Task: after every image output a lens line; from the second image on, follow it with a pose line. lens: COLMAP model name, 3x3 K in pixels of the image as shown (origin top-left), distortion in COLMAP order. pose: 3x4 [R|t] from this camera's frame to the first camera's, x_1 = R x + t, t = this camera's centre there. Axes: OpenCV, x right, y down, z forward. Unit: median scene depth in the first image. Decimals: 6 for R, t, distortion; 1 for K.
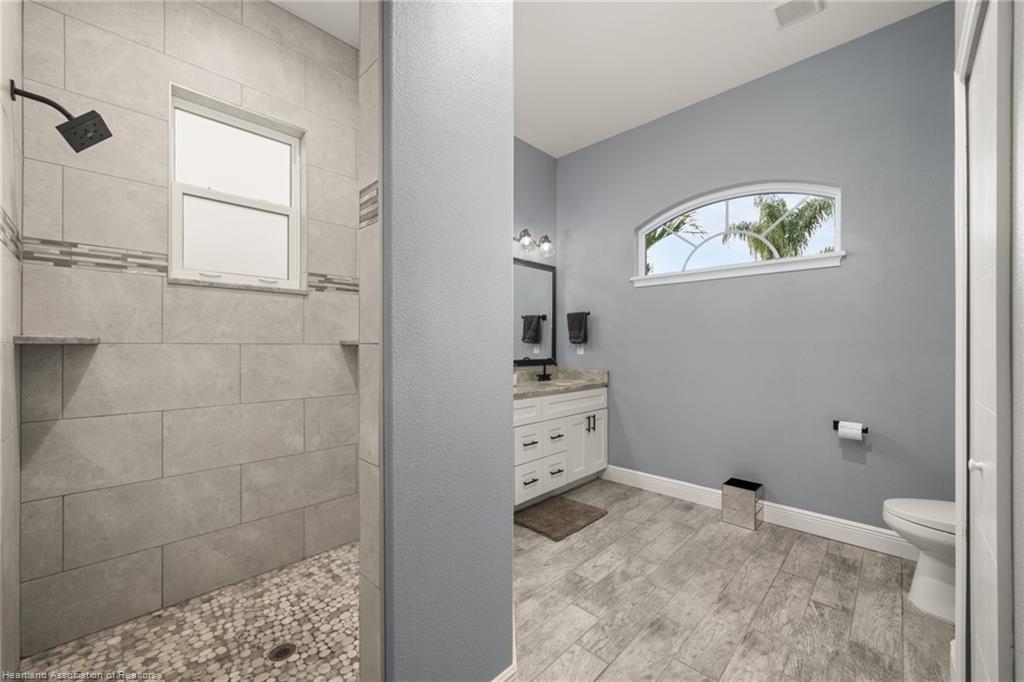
lens RADIAL K [[418.6, 0, 504.4], [0, 418.6, 343.4], [0, 0, 1]] dist [-0.000834, -0.000321]
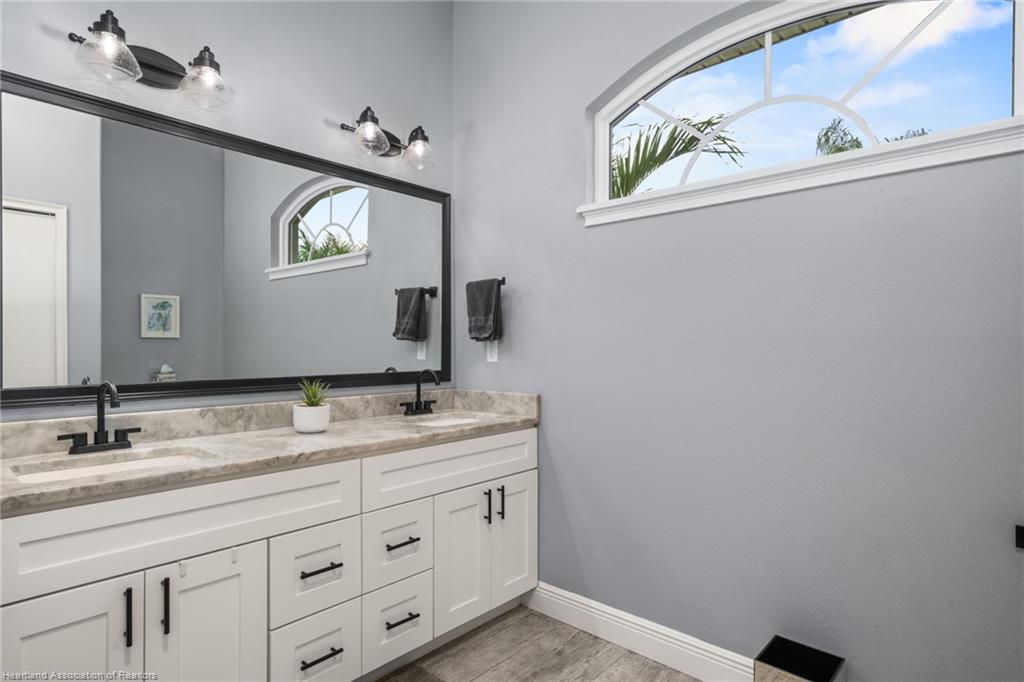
lens RADIAL K [[546.2, 0, 516.5], [0, 546.2, 344.6], [0, 0, 1]] dist [-0.005718, -0.000218]
pose [[0.999428, -0.001808, 0.033767, 0.194174], [0.001716, 0.999995, 0.002762, 0.003128], [-0.033771, -0.002703, 0.999426, 0.336992]]
